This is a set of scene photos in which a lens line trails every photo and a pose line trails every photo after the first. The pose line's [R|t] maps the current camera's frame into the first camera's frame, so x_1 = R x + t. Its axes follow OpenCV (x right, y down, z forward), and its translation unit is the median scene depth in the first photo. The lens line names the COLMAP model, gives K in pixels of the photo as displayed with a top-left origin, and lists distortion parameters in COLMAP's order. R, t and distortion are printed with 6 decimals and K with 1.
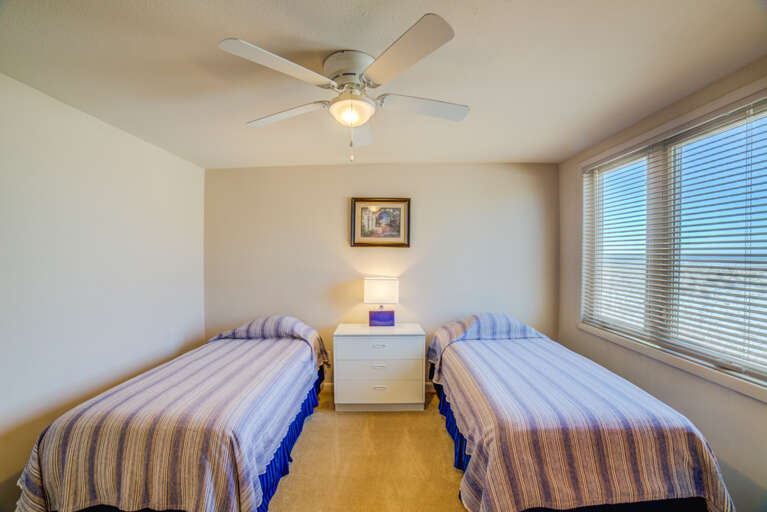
lens RADIAL K [[313.4, 0, 381.7], [0, 313.4, 254.1], [0, 0, 1]] dist [-0.098661, 0.037201]
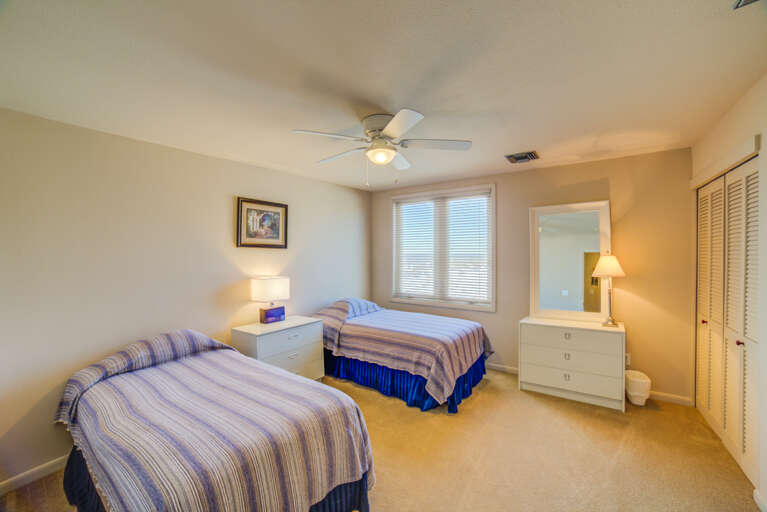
lens RADIAL K [[313.4, 0, 381.7], [0, 313.4, 254.1], [0, 0, 1]] dist [-0.098661, 0.037201]
pose [[0.577532, -0.004151, 0.816357, -0.618169], [-0.001199, 0.999982, 0.005933, -0.008759], [-0.816367, -0.004405, 0.577516, 0.083039]]
